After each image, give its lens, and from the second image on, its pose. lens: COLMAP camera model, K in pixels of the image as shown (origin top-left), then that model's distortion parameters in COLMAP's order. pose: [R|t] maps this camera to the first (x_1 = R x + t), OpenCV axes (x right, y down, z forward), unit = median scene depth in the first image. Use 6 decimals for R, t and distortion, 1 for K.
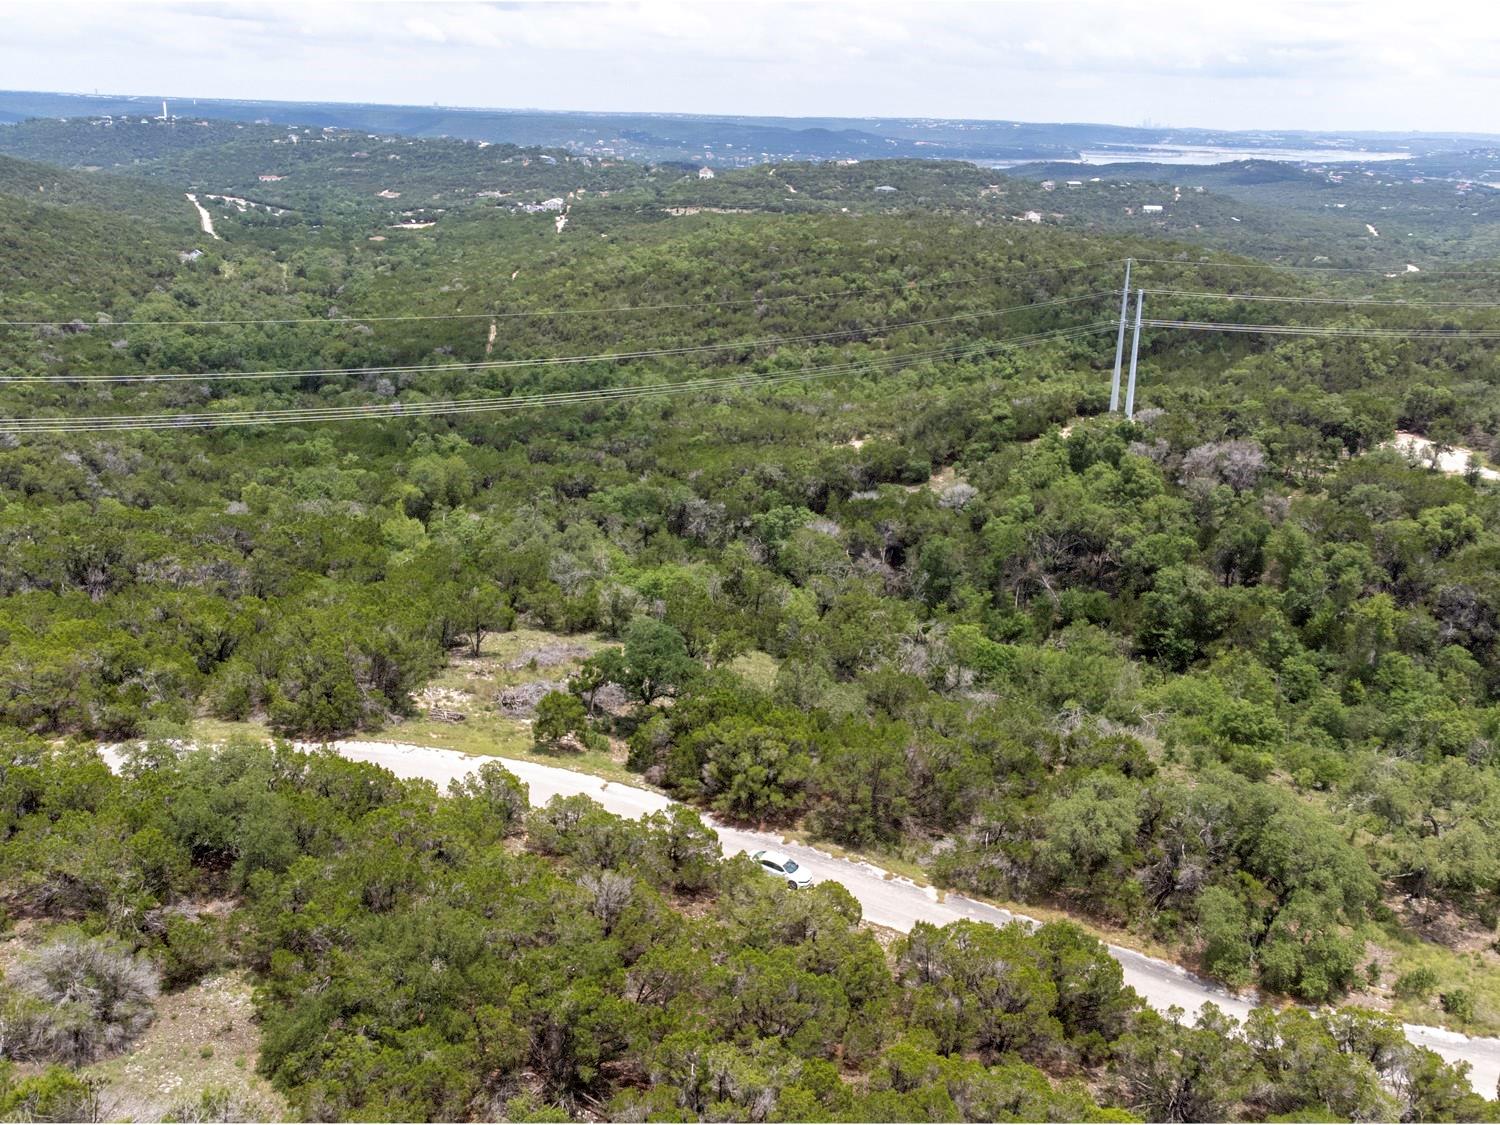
lens RADIAL K [[1490.0, 0, 752.4], [0, 1490.0, 574.5], [0, 0, 1]] dist [0.026612, 0.000000]
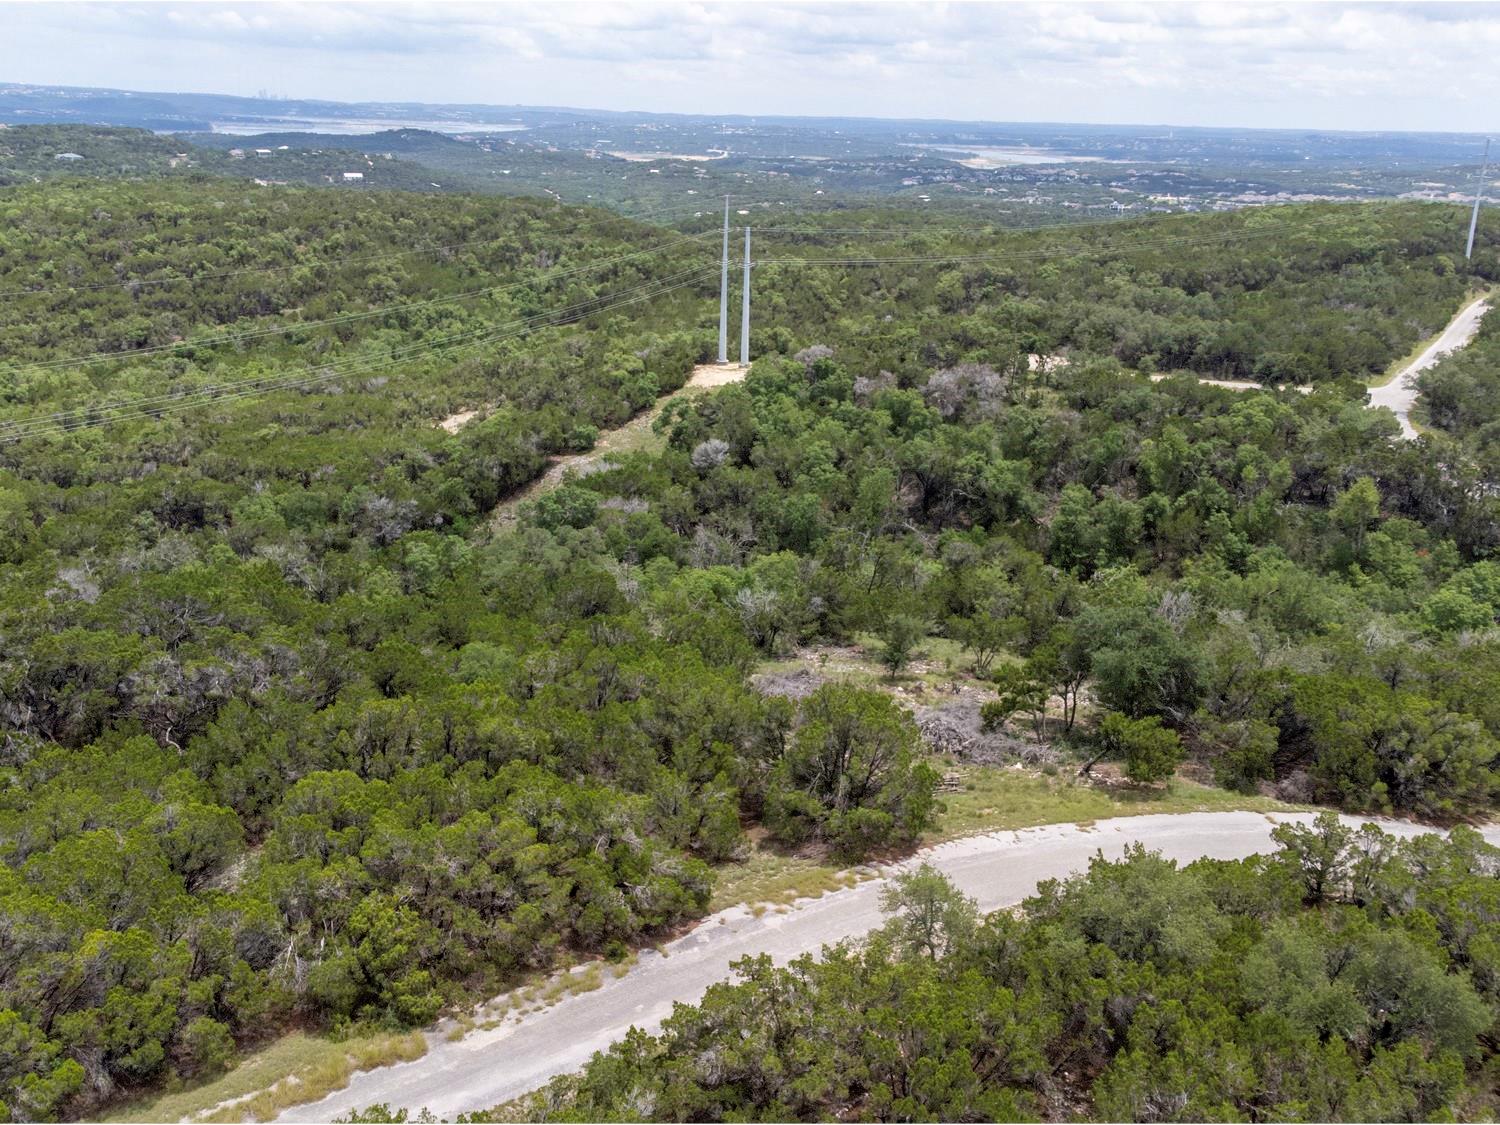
lens RADIAL K [[1490.0, 0, 757.3], [0, 1490.0, 557.8], [0, 0, 1]] dist [0.026612, 0.000000]
pose [[0.847736, -0.152626, 0.507985, -0.277637], [0.149449, 0.987636, 0.047335, -0.026133], [-0.508928, 0.035790, 0.860064, 0.193253]]
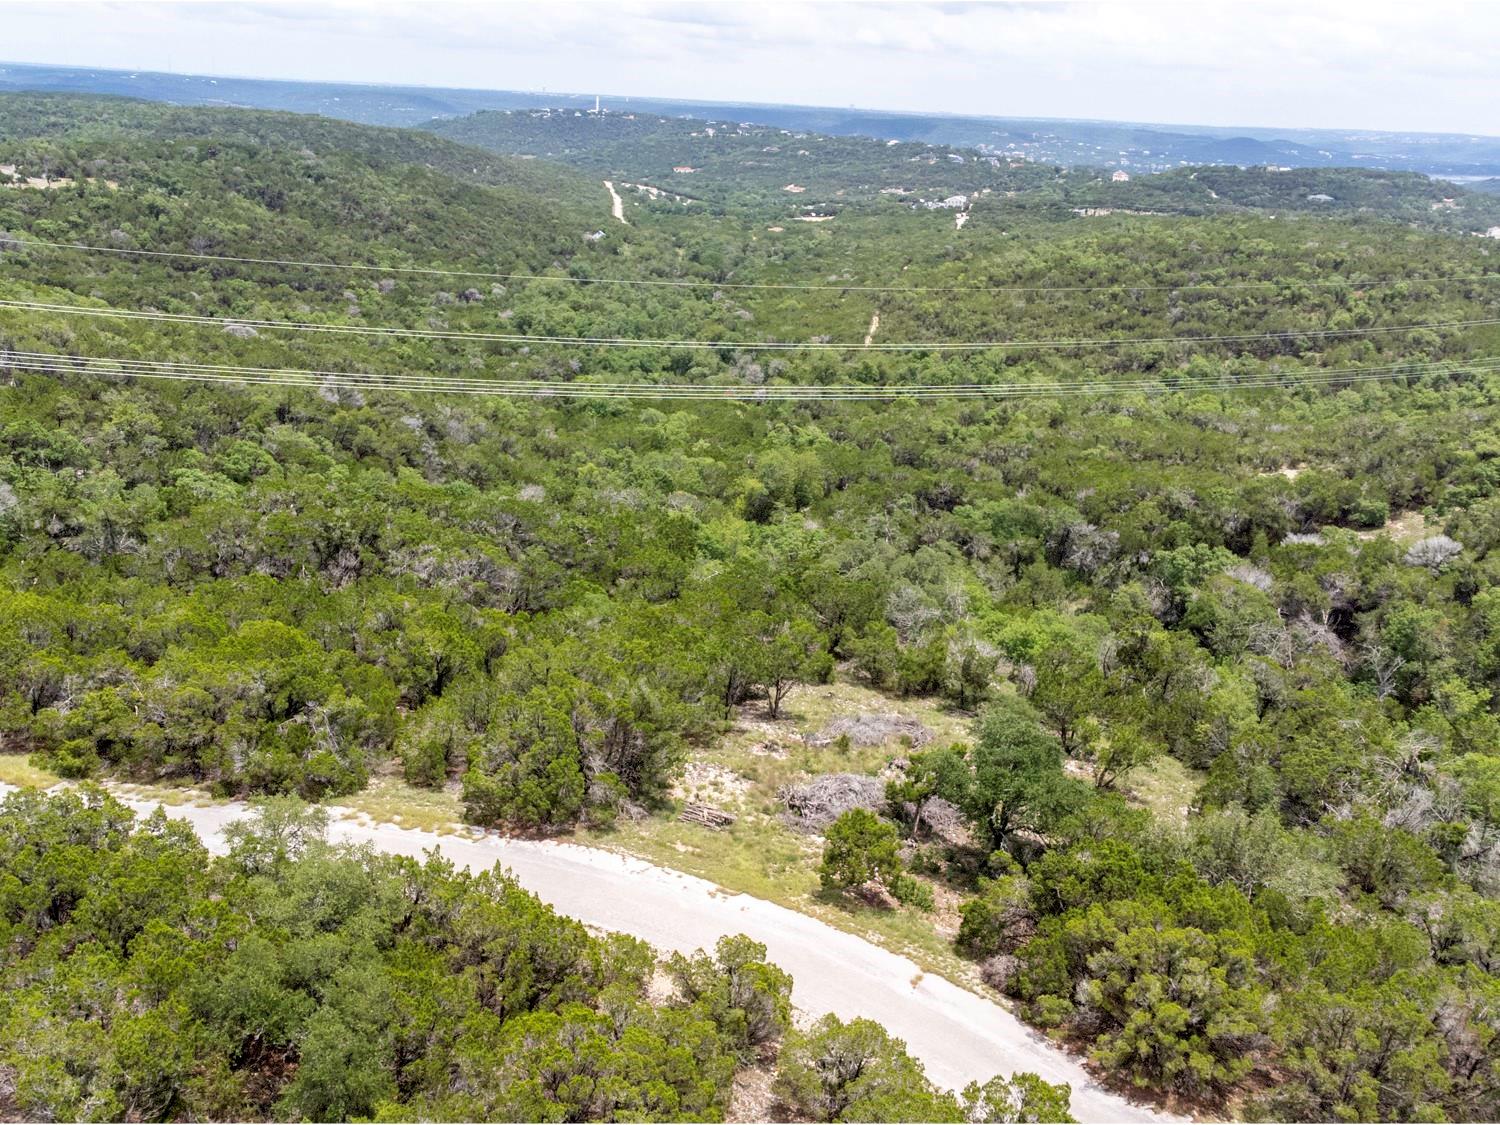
lens RADIAL K [[1490.0, 0, 742.3], [0, 1490.0, 560.1], [0, 0, 1]] dist [0.026612, 0.000000]
pose [[0.963664, 0.095224, -0.249569, -0.011699], [-0.098304, 0.995156, 0.000122, -0.012019], [0.248372, 0.024416, 0.968357, 0.146287]]
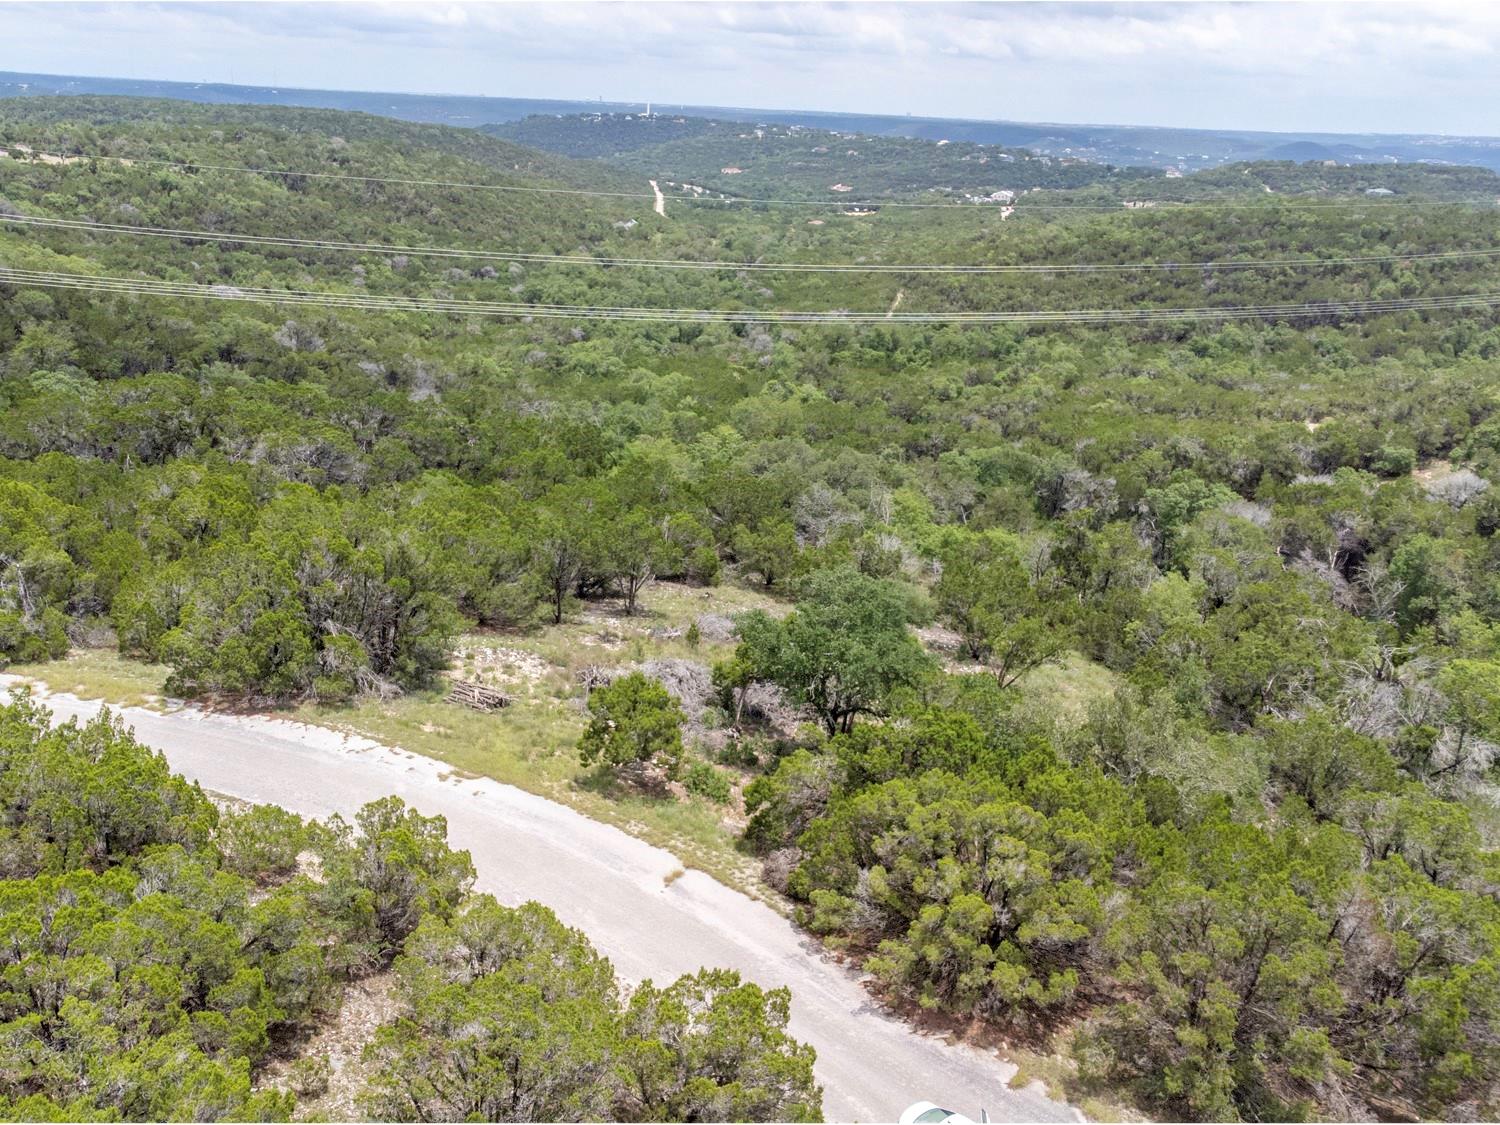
lens RADIAL K [[1490.0, 0, 746.2], [0, 1490.0, 559.7], [0, 0, 1]] dist [0.026612, 0.000000]
pose [[0.953763, 0.099506, -0.283609, 0.021415], [-0.104743, 0.994494, -0.003319, 0.015315], [0.281717, 0.032872, 0.958934, 0.217944]]
